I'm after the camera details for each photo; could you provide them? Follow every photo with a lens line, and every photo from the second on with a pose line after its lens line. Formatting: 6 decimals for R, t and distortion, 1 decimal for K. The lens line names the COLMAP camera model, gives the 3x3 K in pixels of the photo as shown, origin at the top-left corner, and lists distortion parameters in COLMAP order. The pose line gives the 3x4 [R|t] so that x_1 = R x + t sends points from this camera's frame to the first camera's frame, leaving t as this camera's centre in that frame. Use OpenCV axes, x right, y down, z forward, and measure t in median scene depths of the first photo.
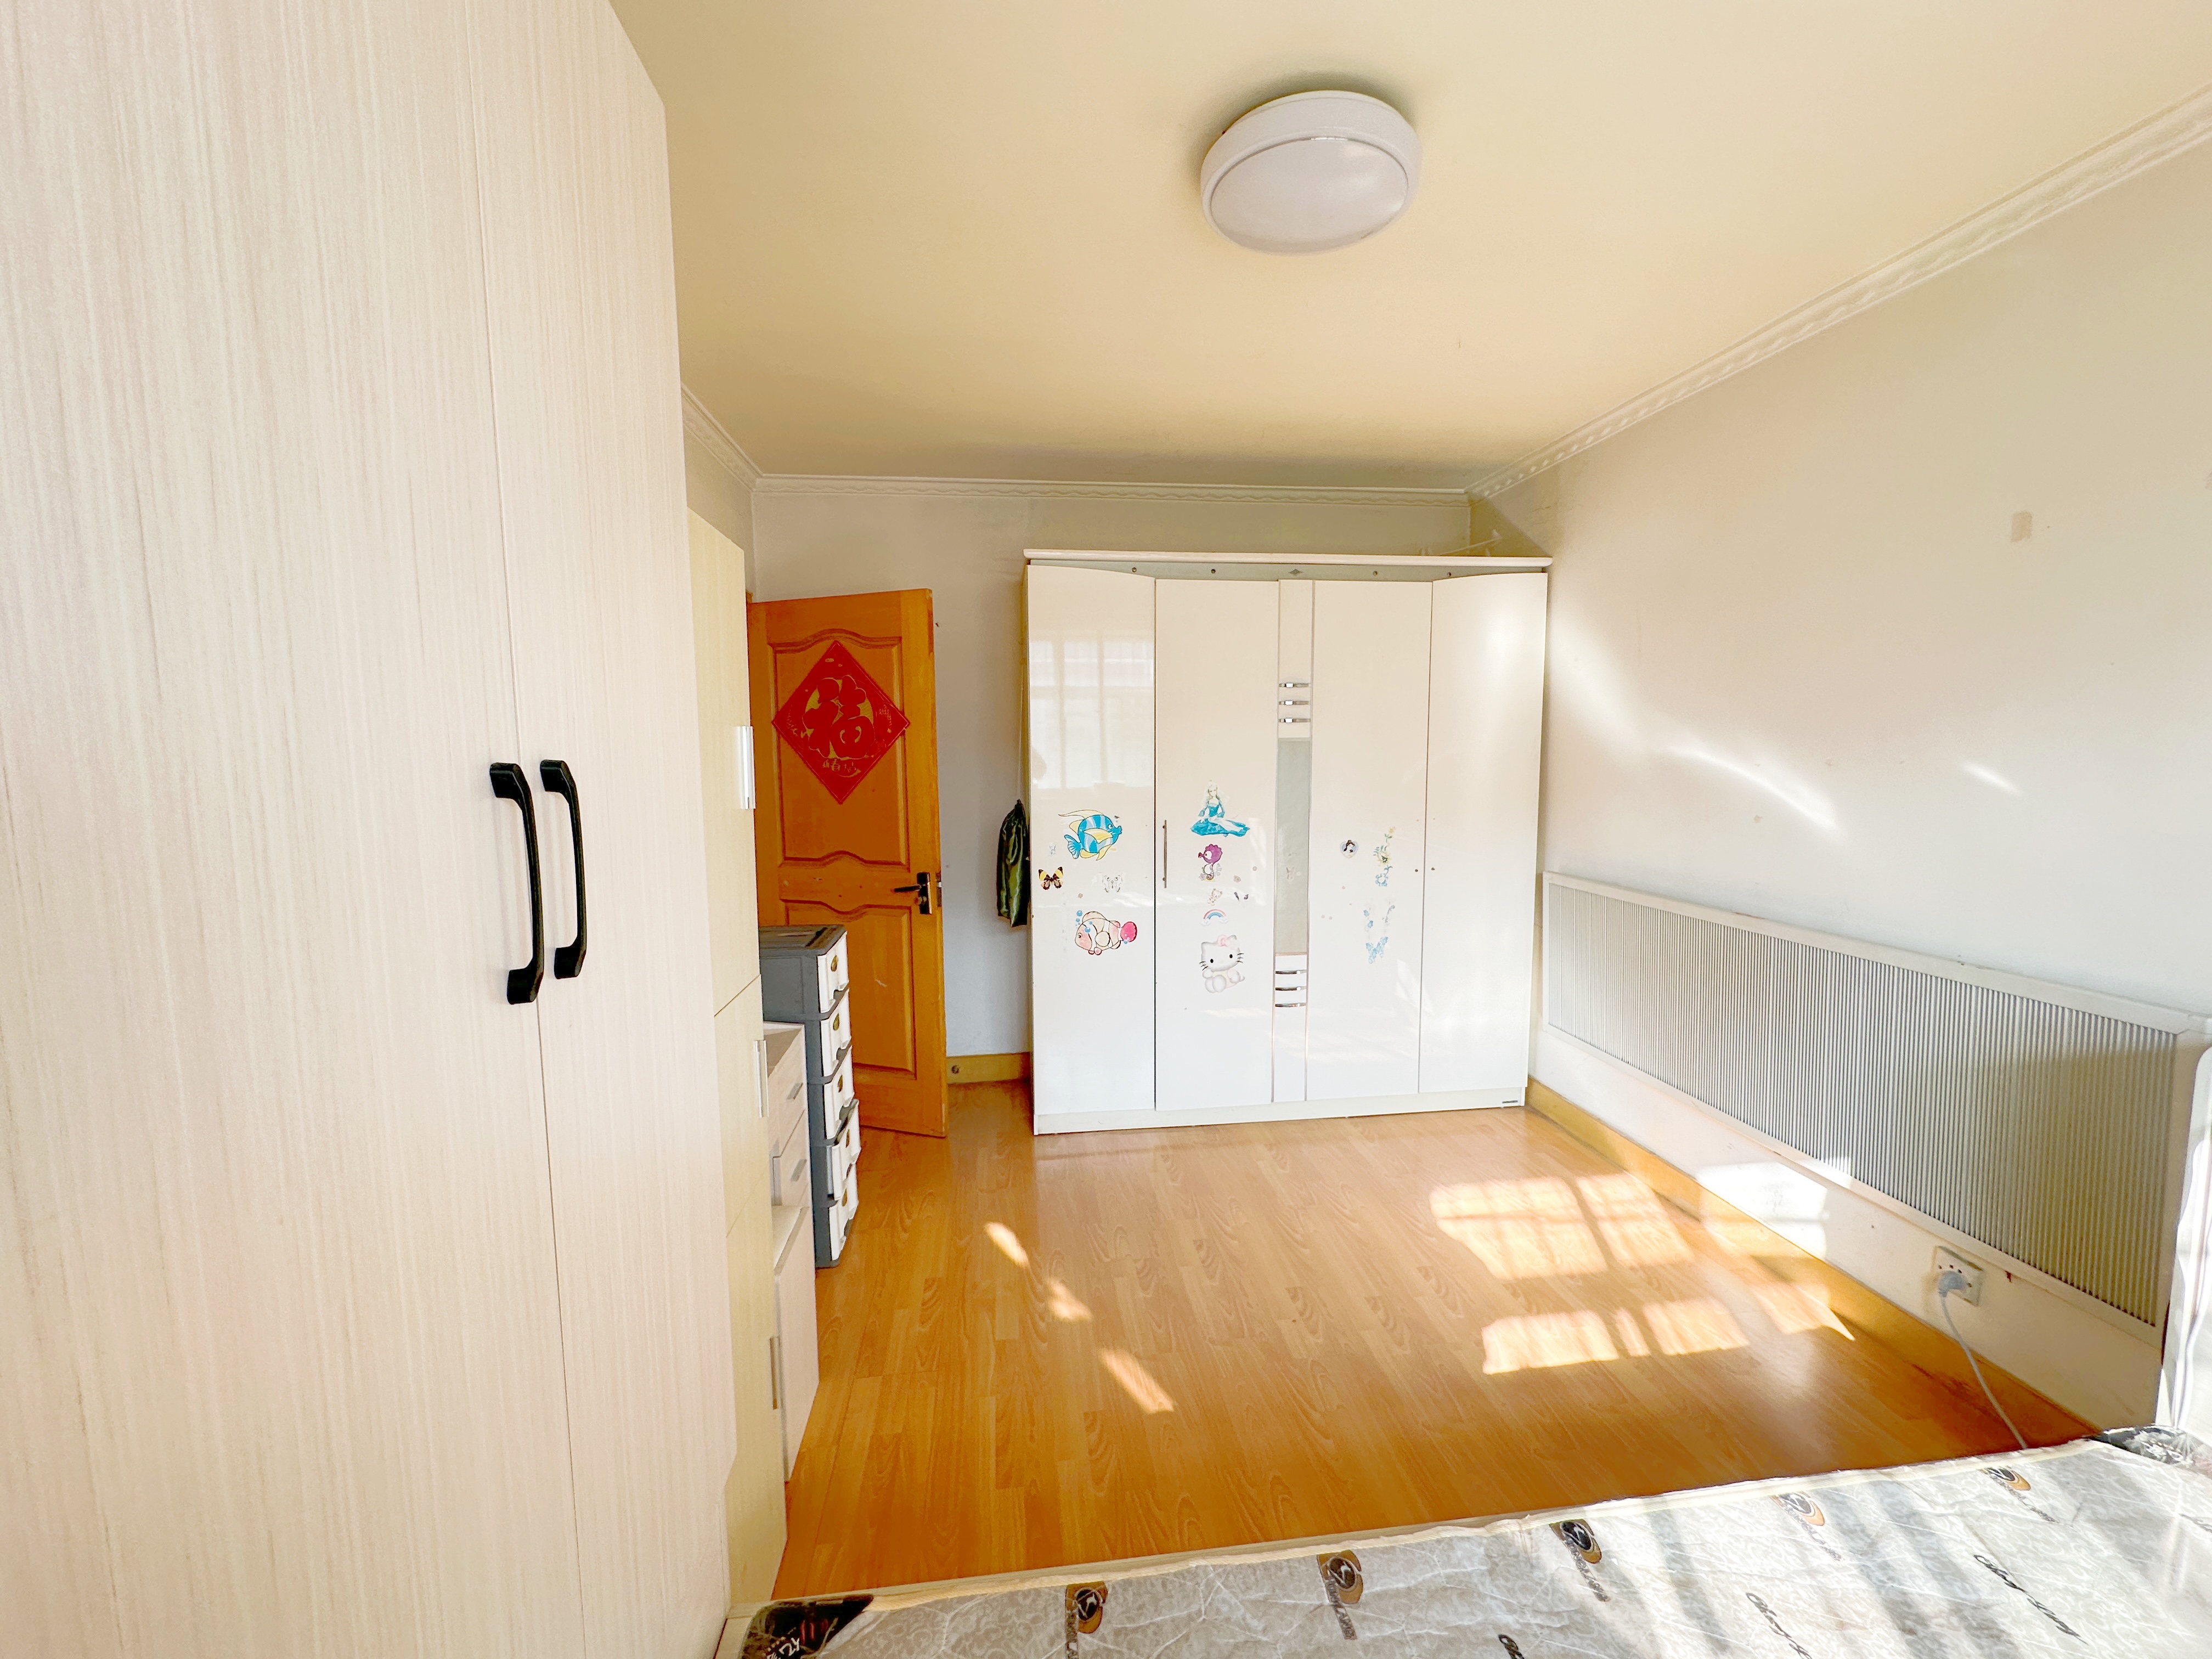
lens RADIAL K [[879.3, 0, 1118.7], [0, 879.3, 827.7], [0, 0, 1]] dist [0.002503, 0.000331]
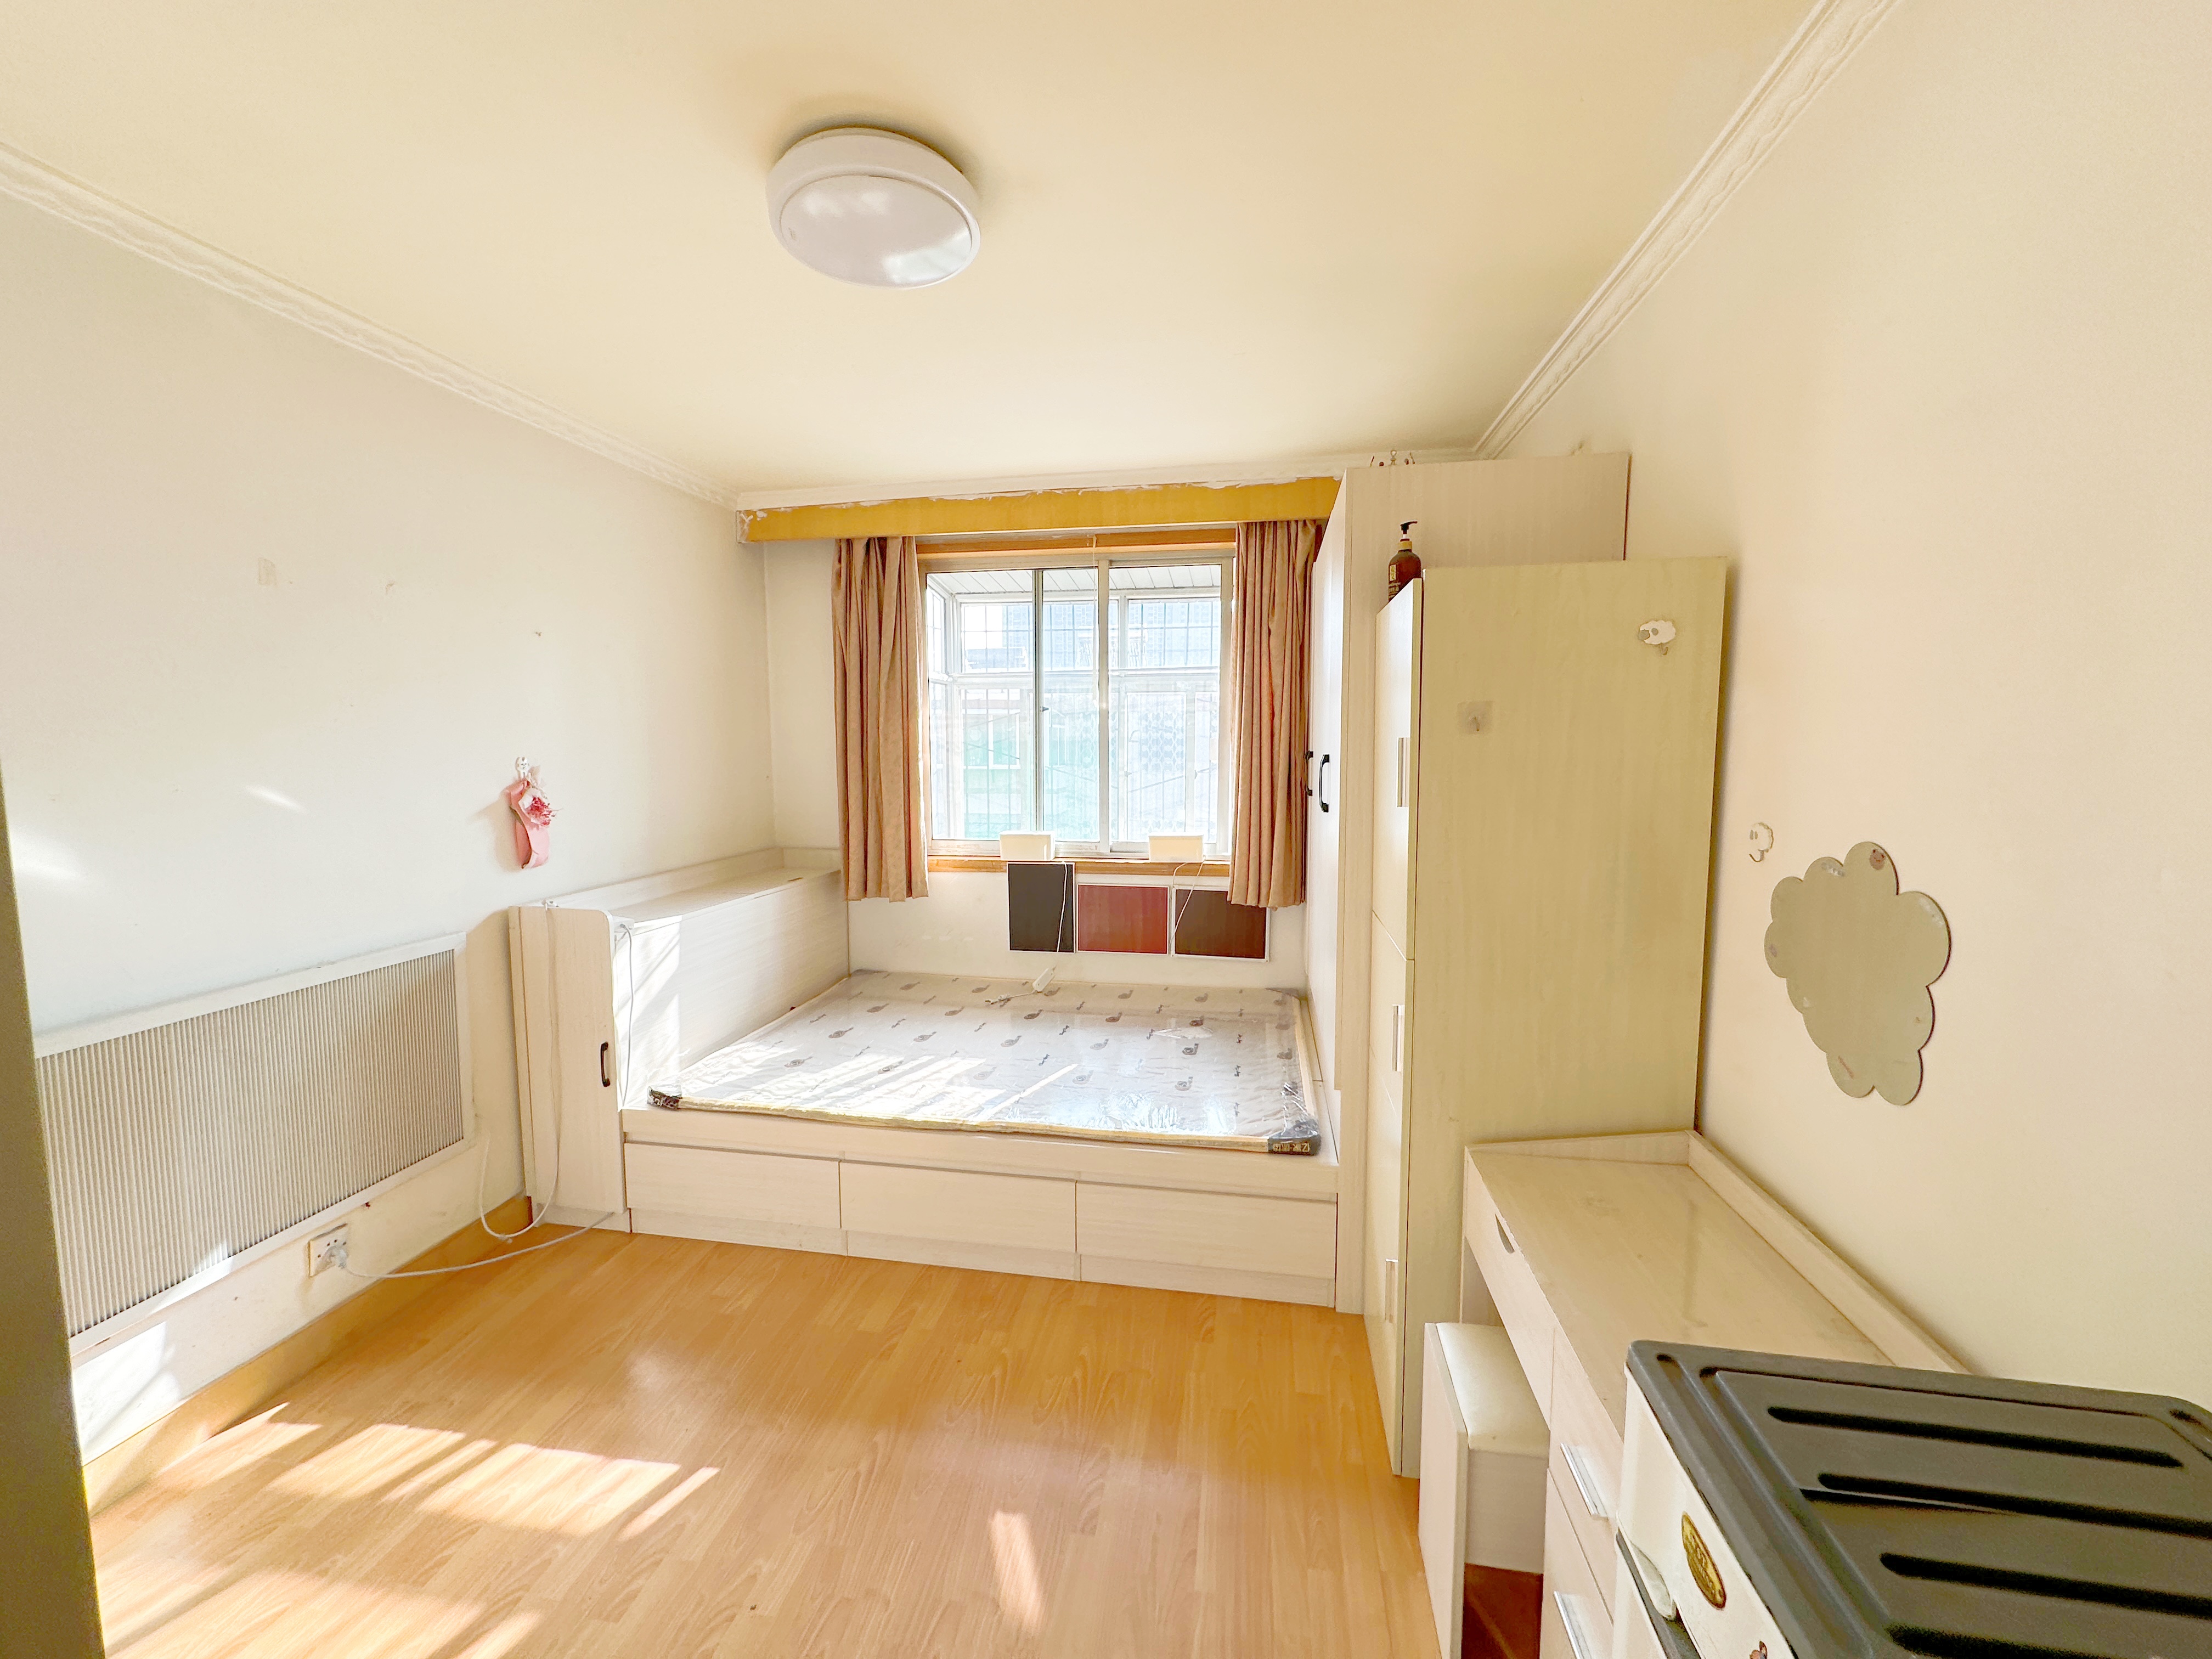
lens RADIAL K [[879.3, 0, 1115.4], [0, 879.3, 821.3], [0, 0, 1]] dist [0.002503, 0.000331]
pose [[-0.956360, -0.007633, 0.292091, -0.296603], [0.045447, 0.983607, 0.174504, -0.162287], [-0.288635, 0.180163, -0.940336, 1.636215]]
